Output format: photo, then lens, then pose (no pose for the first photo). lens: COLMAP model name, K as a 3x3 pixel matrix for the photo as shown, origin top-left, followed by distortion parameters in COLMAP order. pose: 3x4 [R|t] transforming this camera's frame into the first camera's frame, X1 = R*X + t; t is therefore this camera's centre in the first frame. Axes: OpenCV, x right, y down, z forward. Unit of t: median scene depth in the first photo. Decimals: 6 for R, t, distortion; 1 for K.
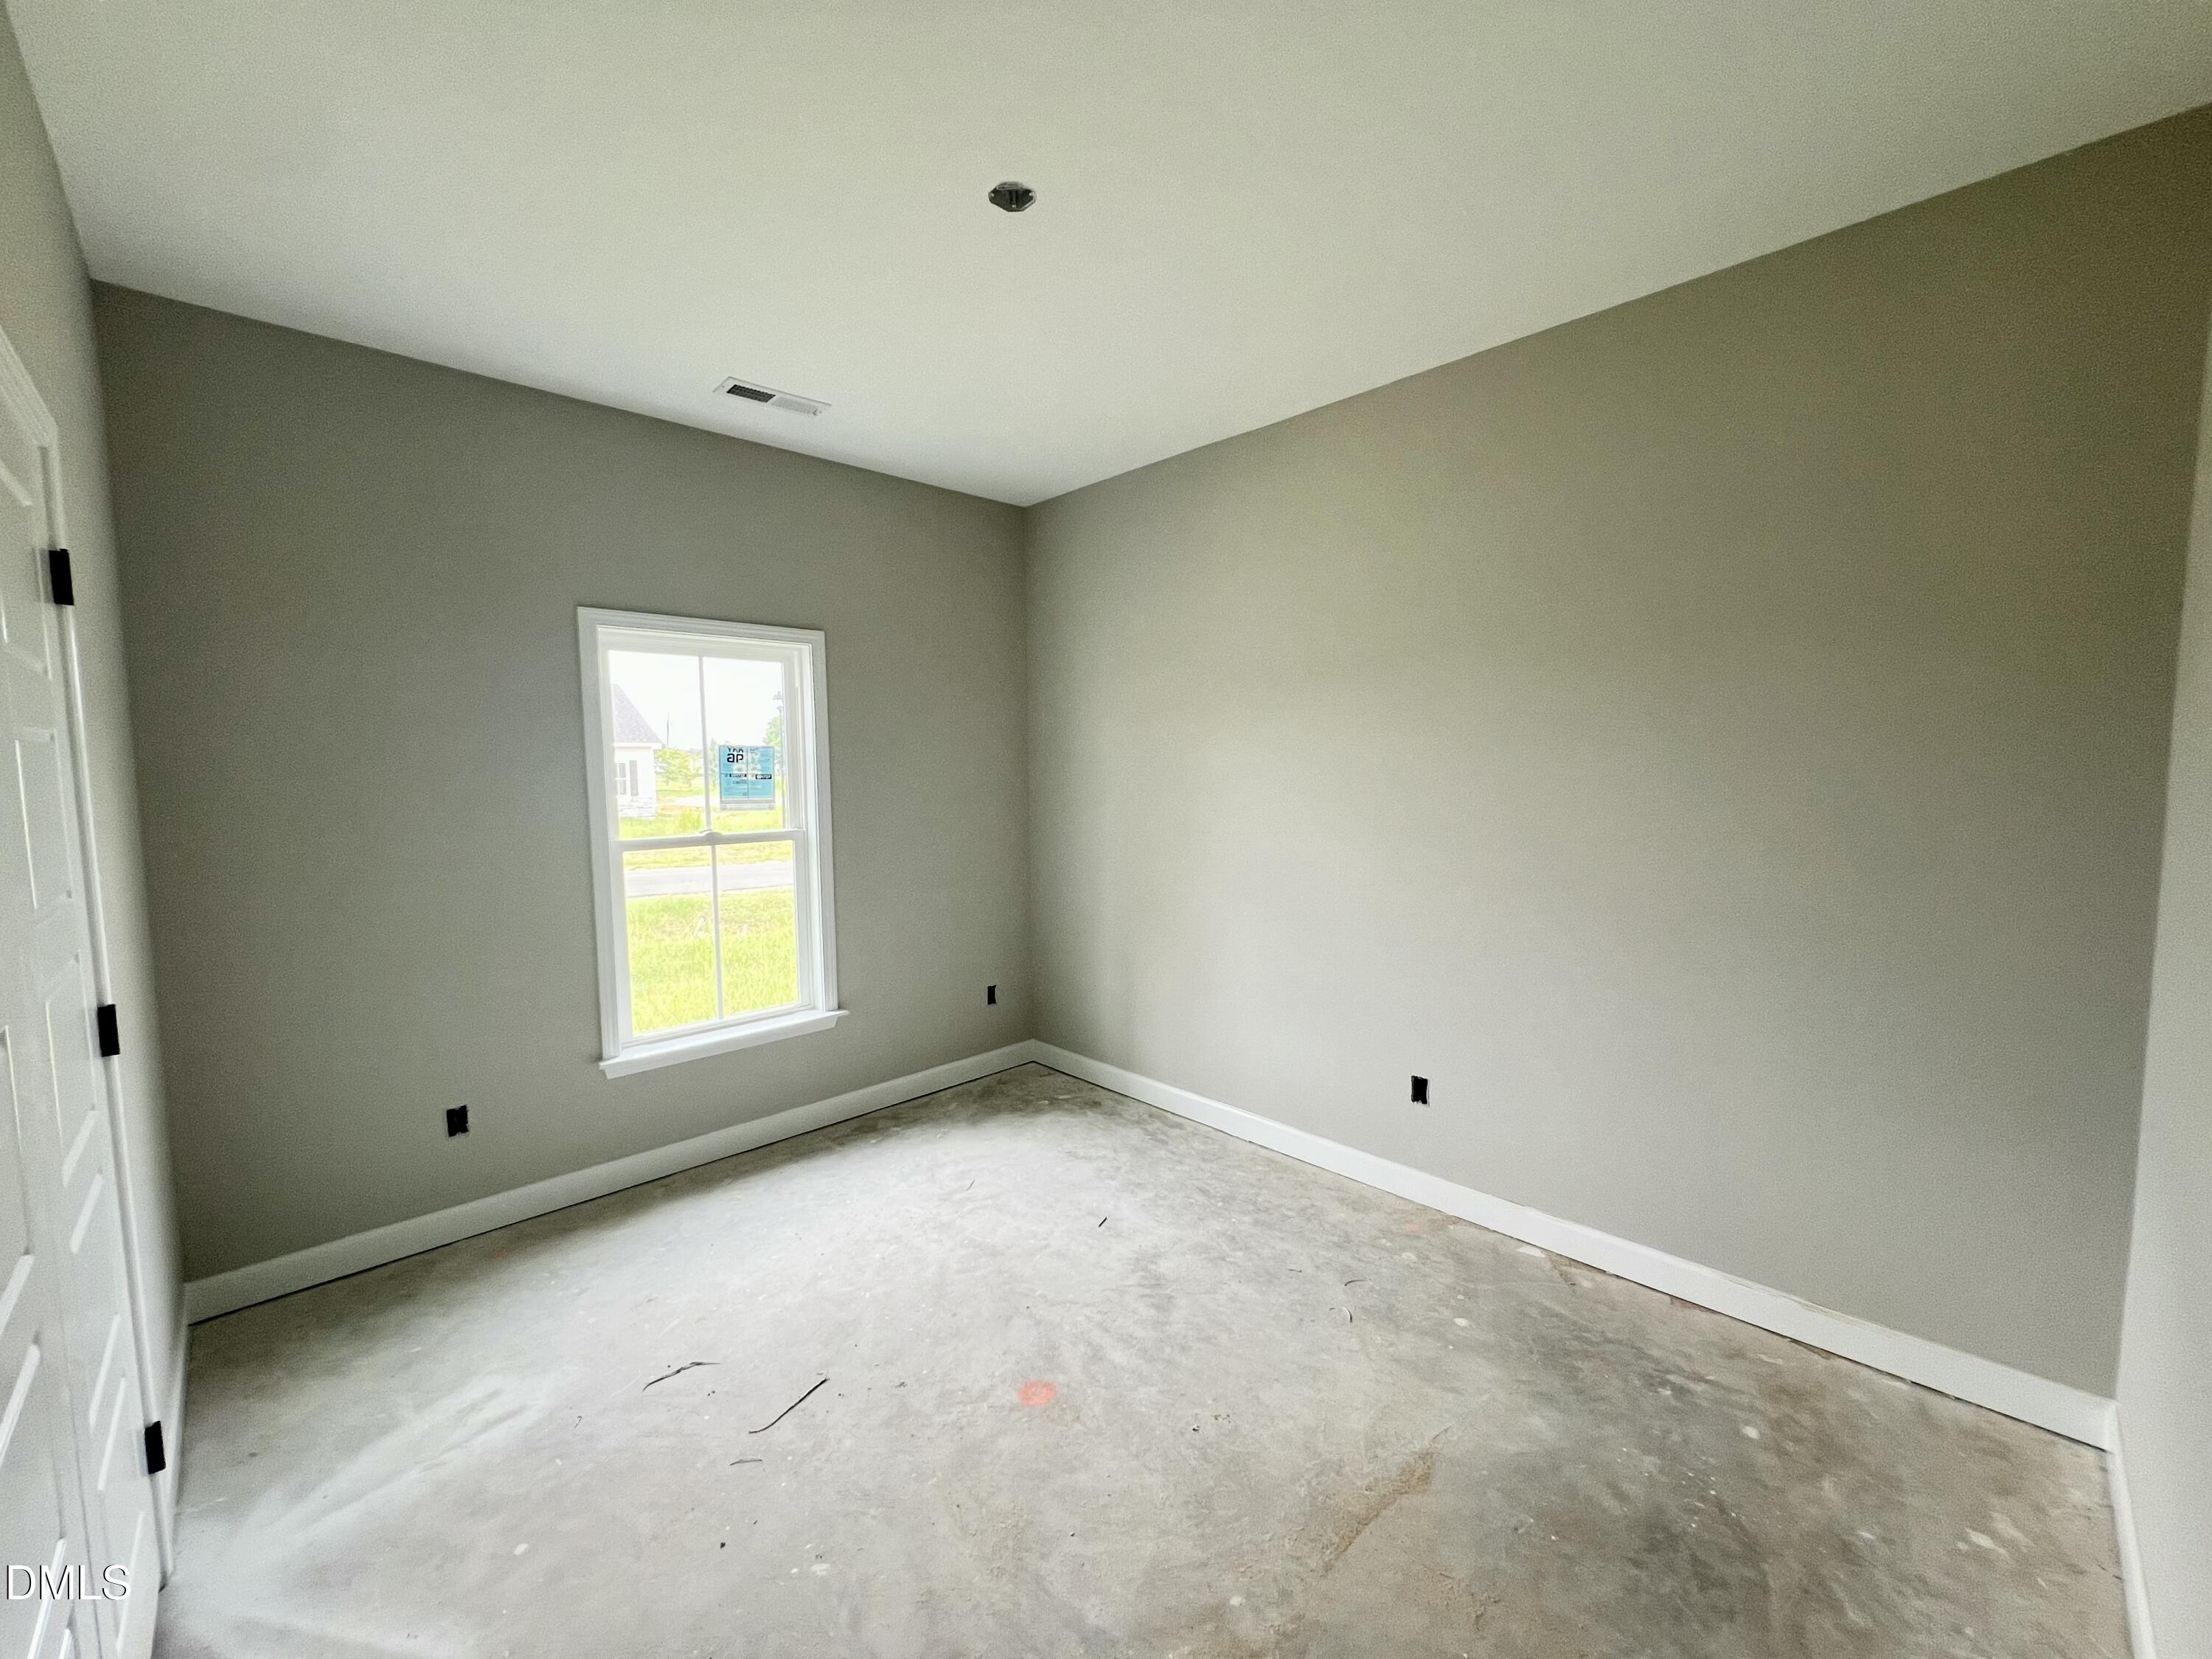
lens RADIAL K [[880.2, 0, 1106.3], [0, 880.2, 830.8], [0, 0, 1]] dist [-0.001343, 0.000509]
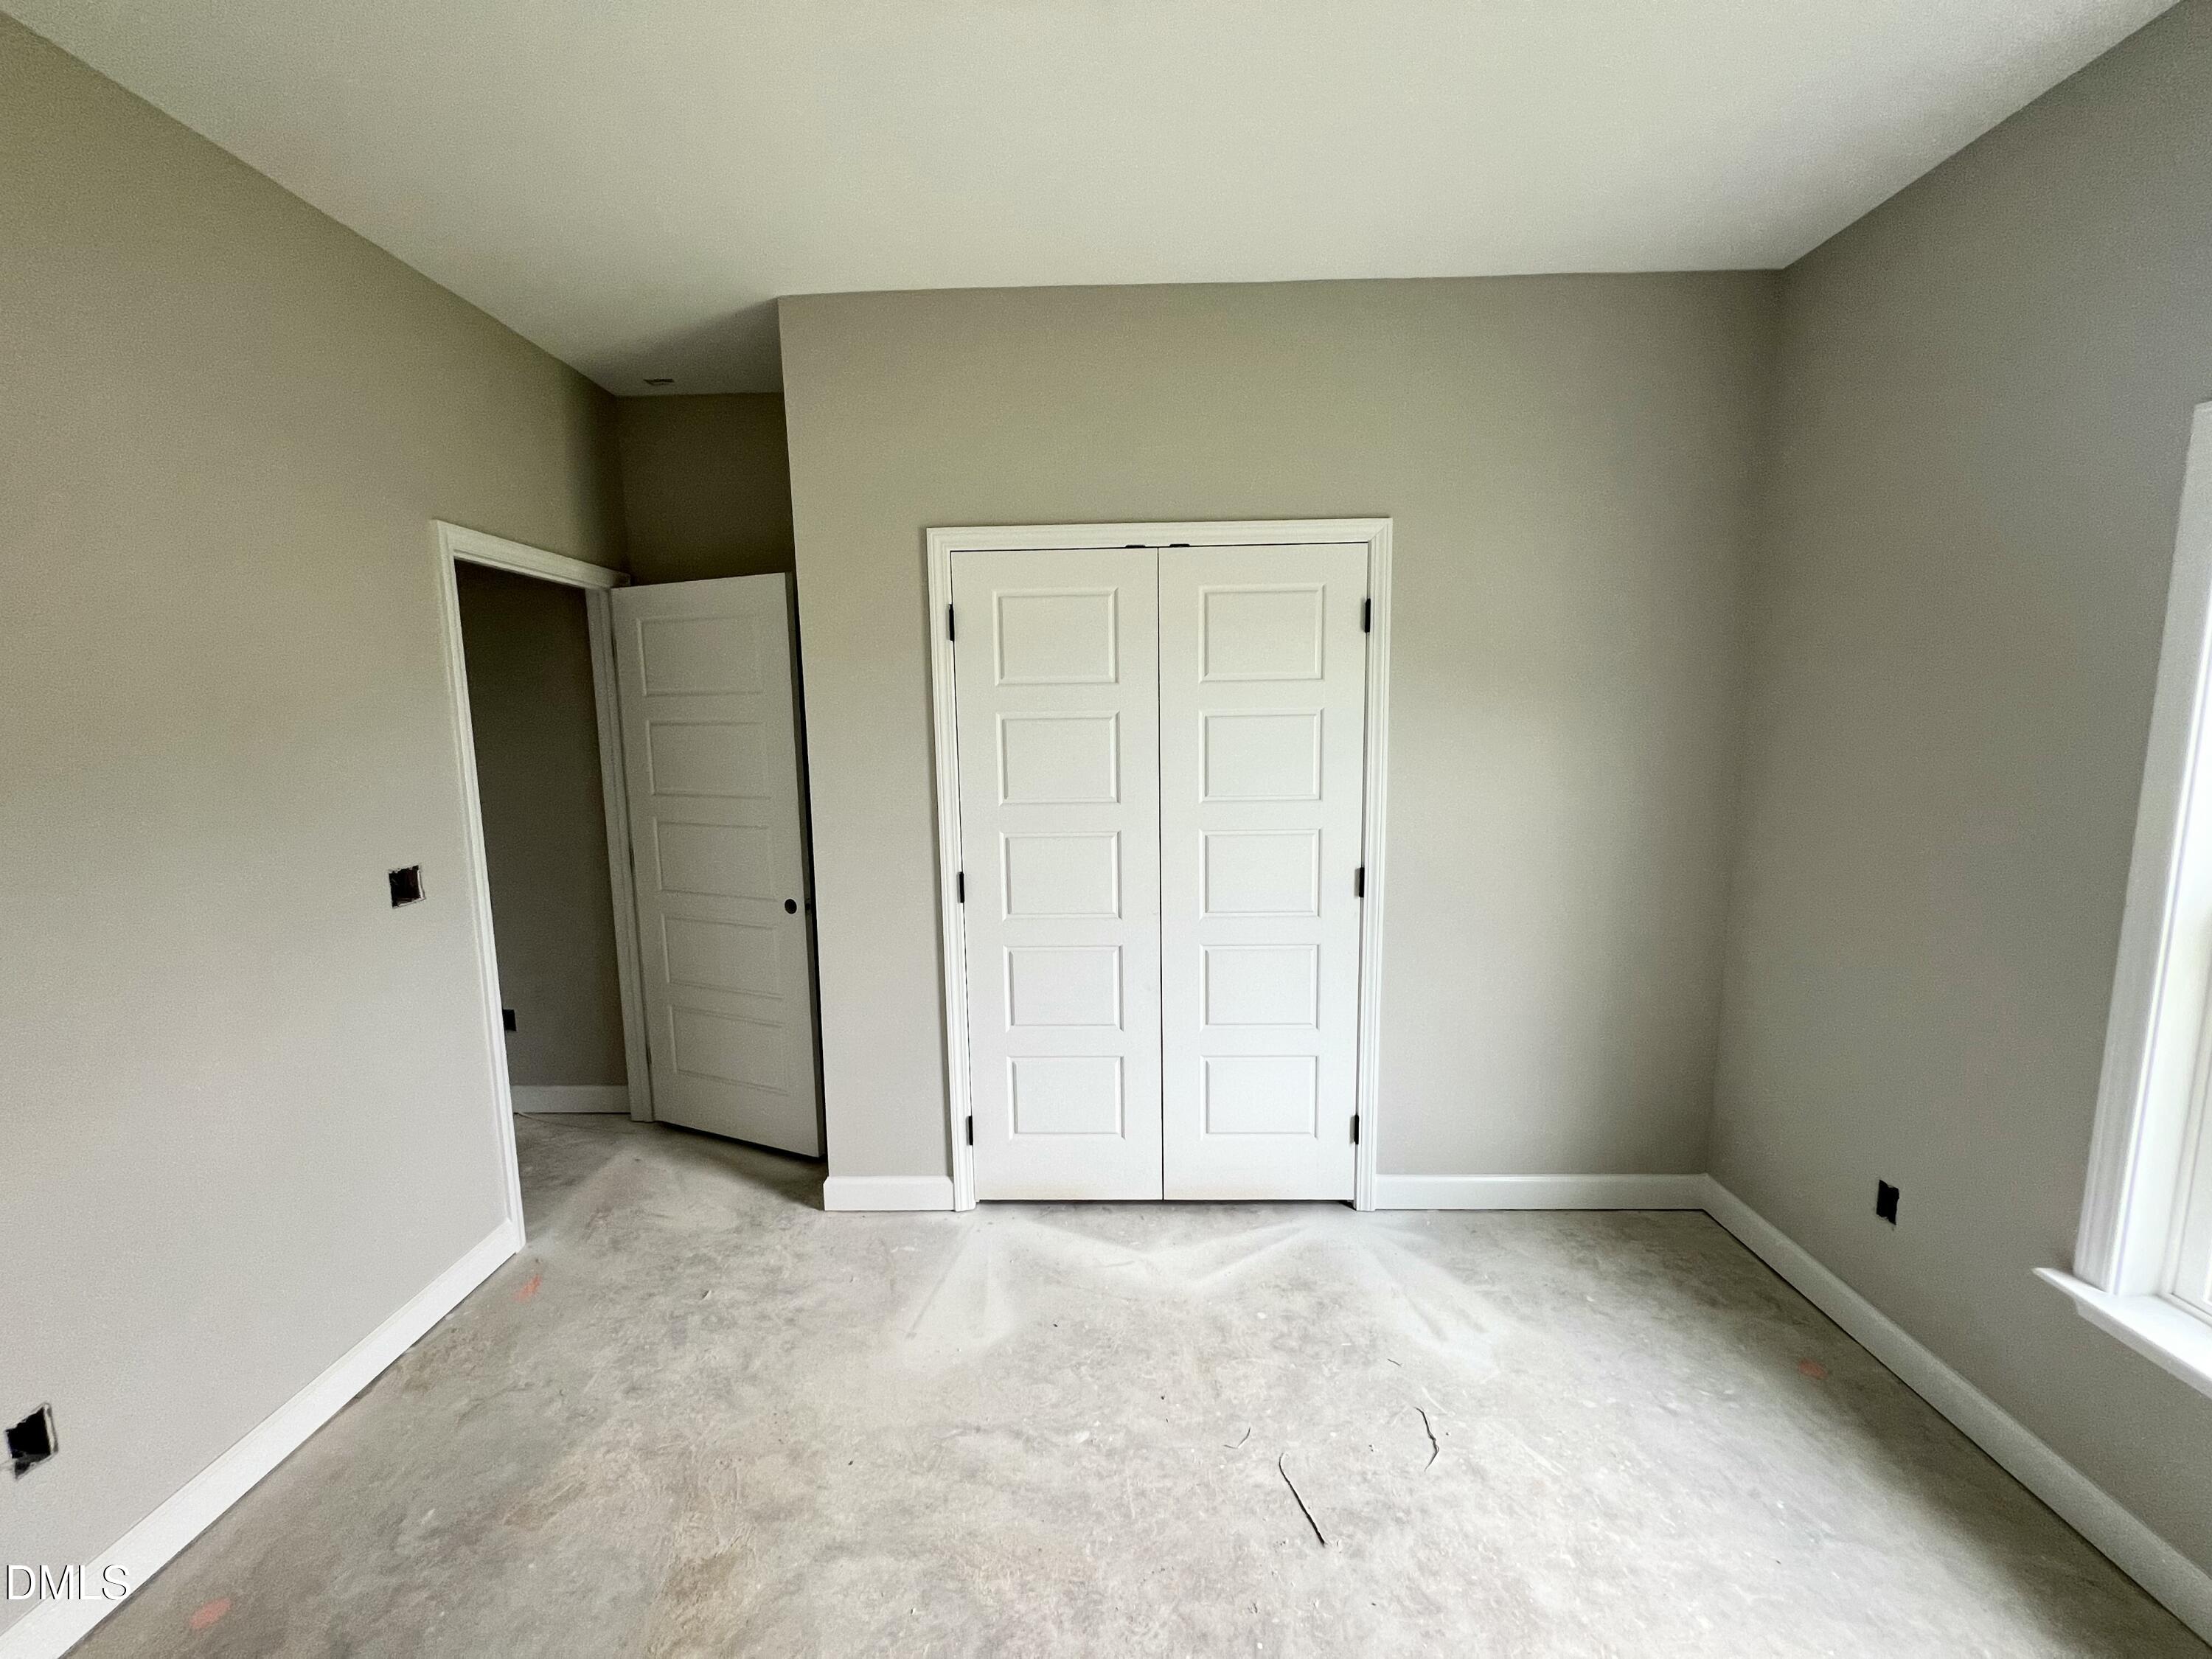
lens RADIAL K [[880.2, 0, 1102.1], [0, 880.2, 827.2], [0, 0, 1]] dist [-0.001343, 0.000509]
pose [[-0.705133, 0.110597, -0.700396, 0.275018], [-0.041614, 0.979604, 0.196581, -0.125802], [0.707852, 0.167763, -0.686149, 1.248712]]
